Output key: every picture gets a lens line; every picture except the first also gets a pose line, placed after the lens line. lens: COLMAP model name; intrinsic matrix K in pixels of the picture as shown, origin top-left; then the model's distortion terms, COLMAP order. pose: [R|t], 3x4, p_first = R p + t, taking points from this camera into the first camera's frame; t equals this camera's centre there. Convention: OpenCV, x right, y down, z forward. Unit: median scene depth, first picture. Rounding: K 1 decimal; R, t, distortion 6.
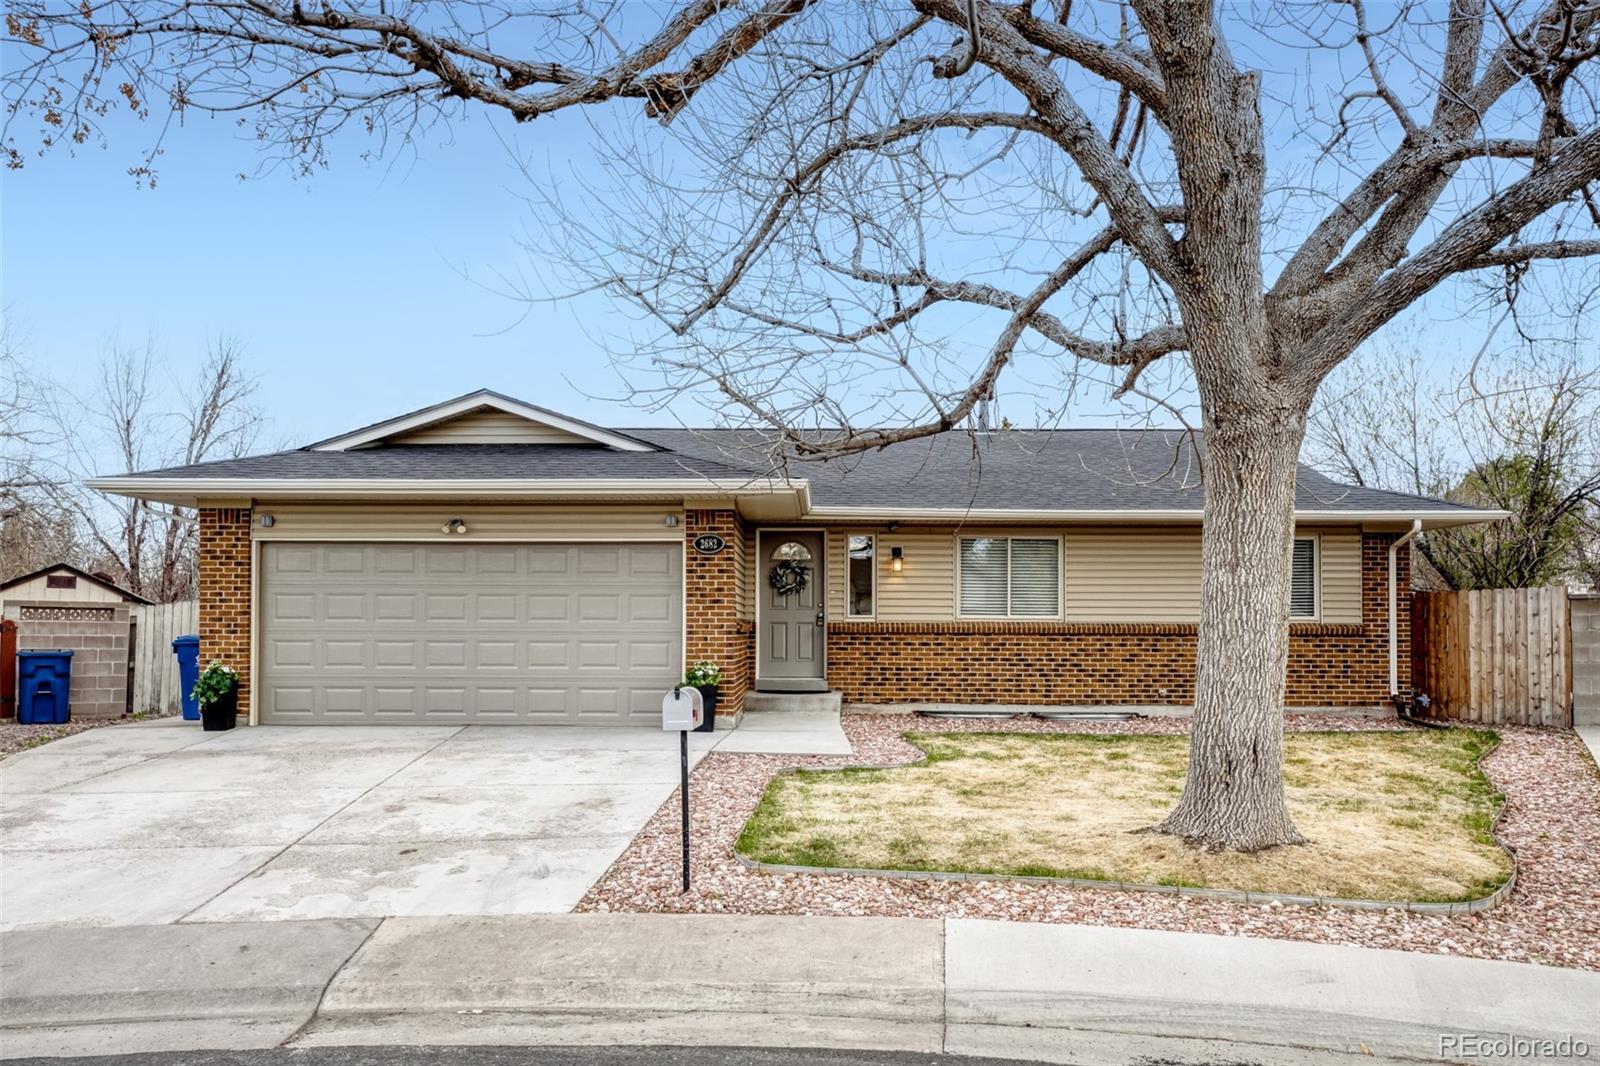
lens RADIAL K [[1372.3, 0, 775.5], [0, 1372.3, 587.2], [0, 0, 1]] dist [0.066962, 0.008170]
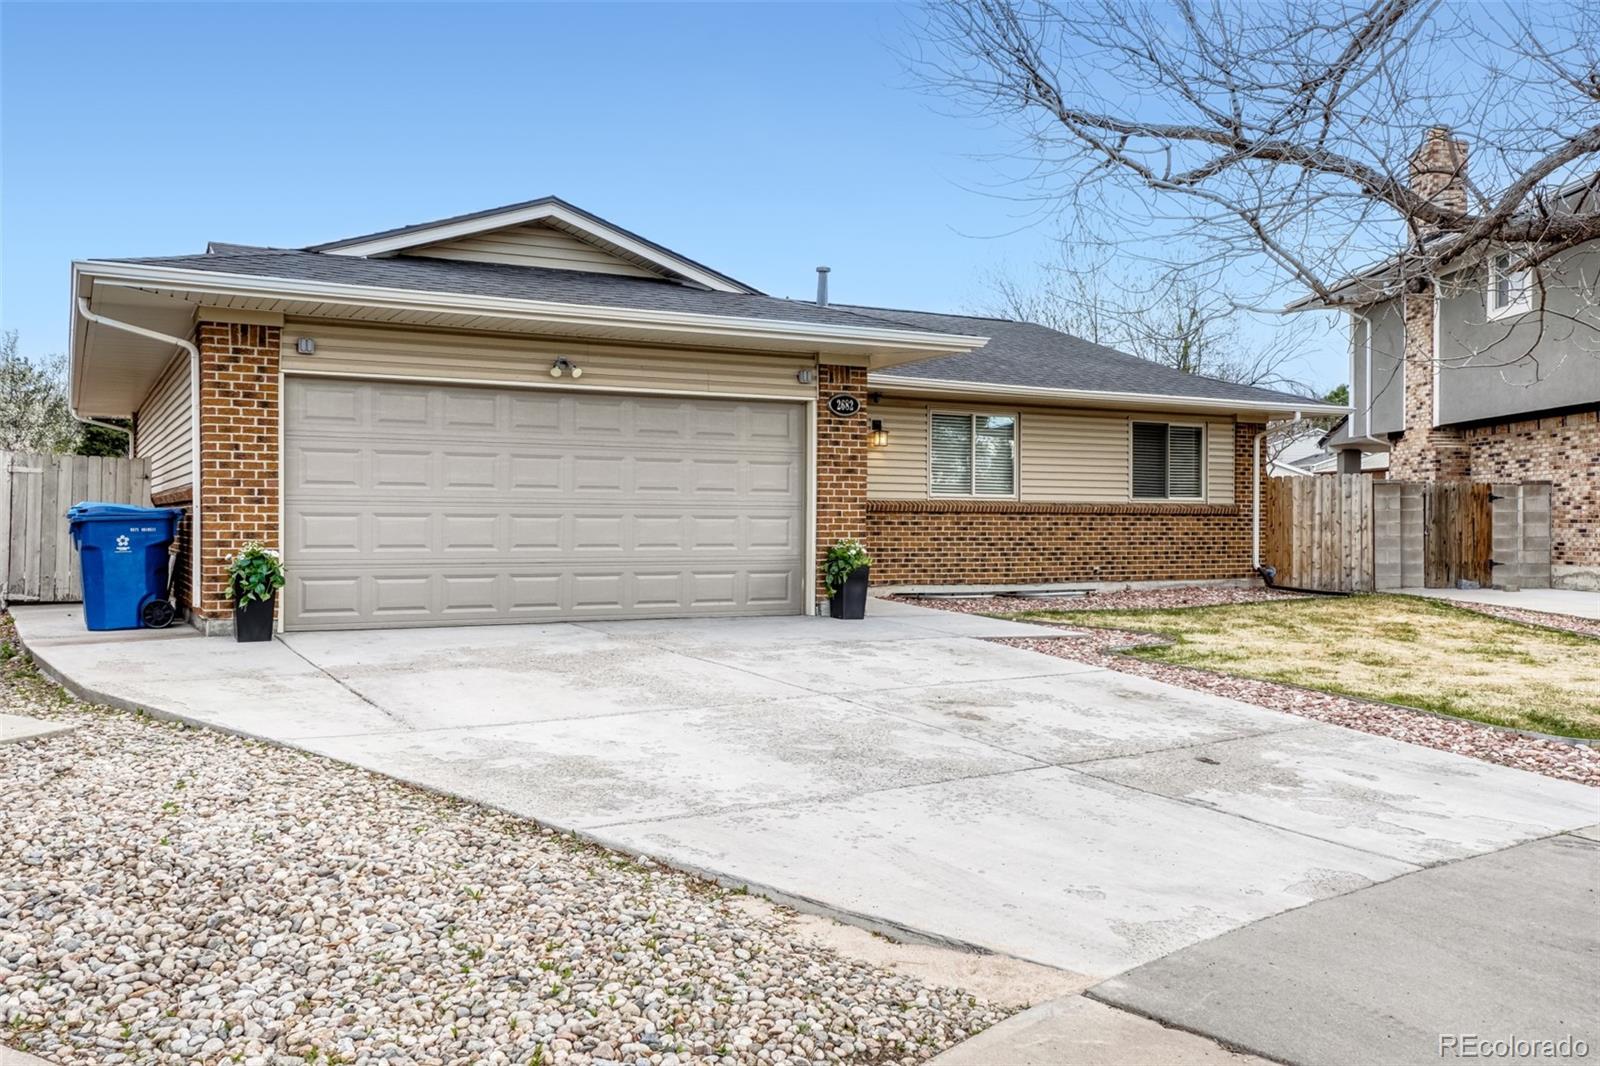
lens RADIAL K [[1372.3, 0, 805.5], [0, 1372.3, 524.3], [0, 0, 1]] dist [0.066962, 0.008170]
pose [[0.866062, -0.000460, 0.499937, -0.441085], [-0.014460, 0.999558, 0.025968, 0.019117], [-0.499728, -0.029719, 0.865672, 0.219962]]
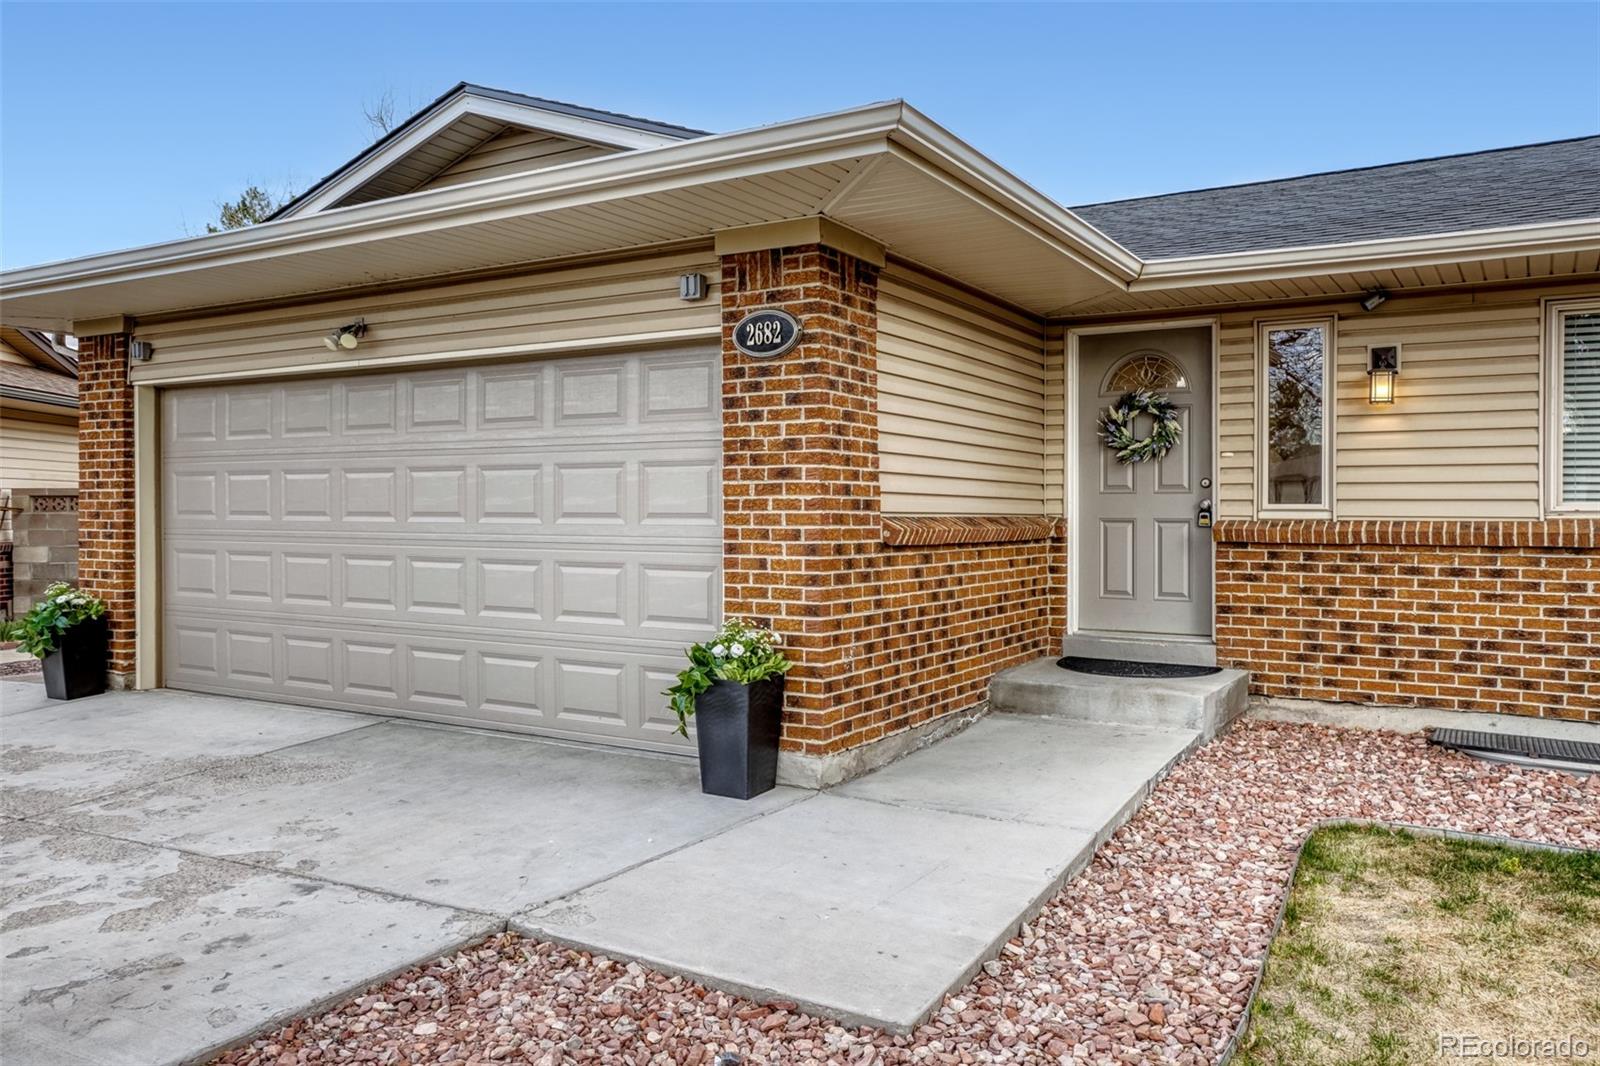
lens RADIAL K [[1194.2, 0, 783.3], [0, 1194.2, 507.5], [0, 0, 1]] dist [0.027271, 0.004539]
pose [[0.870458, -0.002520, -0.492236, 0.115021], [0.014532, 0.999683, 0.020581, 0.011473], [0.492028, -0.025068, 0.870219, 0.599892]]
